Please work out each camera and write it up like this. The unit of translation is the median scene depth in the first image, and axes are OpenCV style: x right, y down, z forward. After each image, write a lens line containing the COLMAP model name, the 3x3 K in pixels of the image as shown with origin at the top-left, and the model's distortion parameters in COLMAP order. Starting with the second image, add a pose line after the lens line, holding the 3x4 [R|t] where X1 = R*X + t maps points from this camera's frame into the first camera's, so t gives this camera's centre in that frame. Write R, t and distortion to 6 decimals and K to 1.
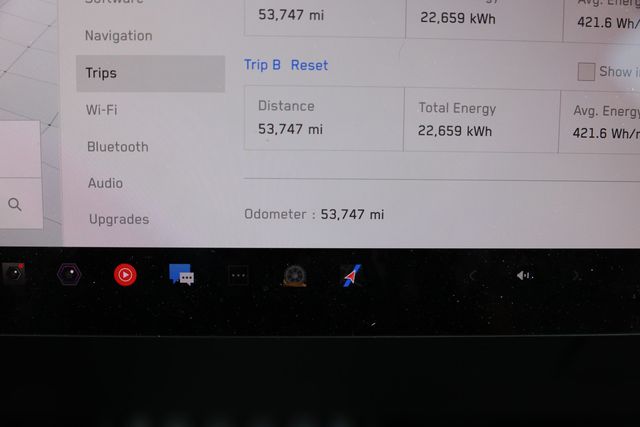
lens RADIAL K [[1965.5, 0, 319.6], [0, 1965.5, 213.1], [0, 0, 1]] dist [-0.416167, 0.000000]
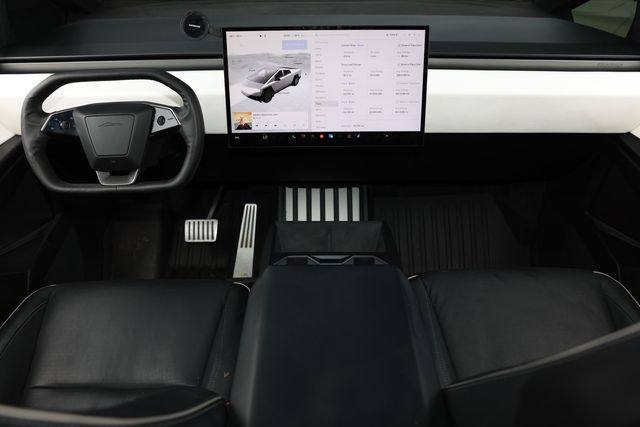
lens RADIAL K [[508.2, 0, 323.0], [0, 508.2, 209.9], [0, 0, 1]] dist [-0.113270, 0.080042]
pose [[0.999151, -0.004245, -0.040970, -0.031493], [0.011688, 0.983009, 0.183184, -0.033443], [0.039497, -0.183507, 0.982225, -0.623928]]
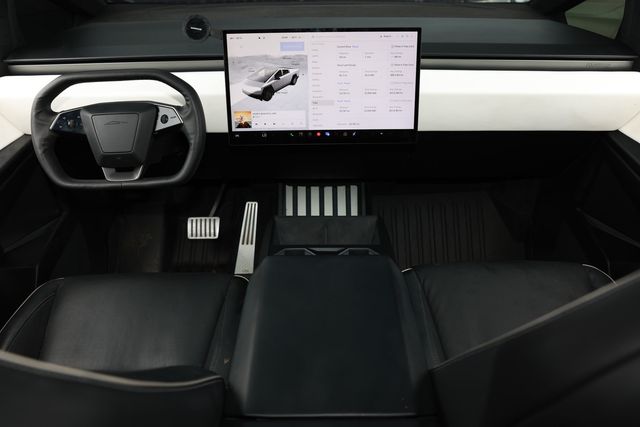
lens RADIAL K [[508.2, 0, 323.8], [0, 508.2, 209.4], [0, 0, 1]] dist [-0.113270, 0.080042]
pose [[0.998947, -0.006392, -0.045431, -0.009040], [0.014413, 0.983833, 0.178507, -0.022760], [0.043556, -0.178973, 0.982889, -0.689109]]
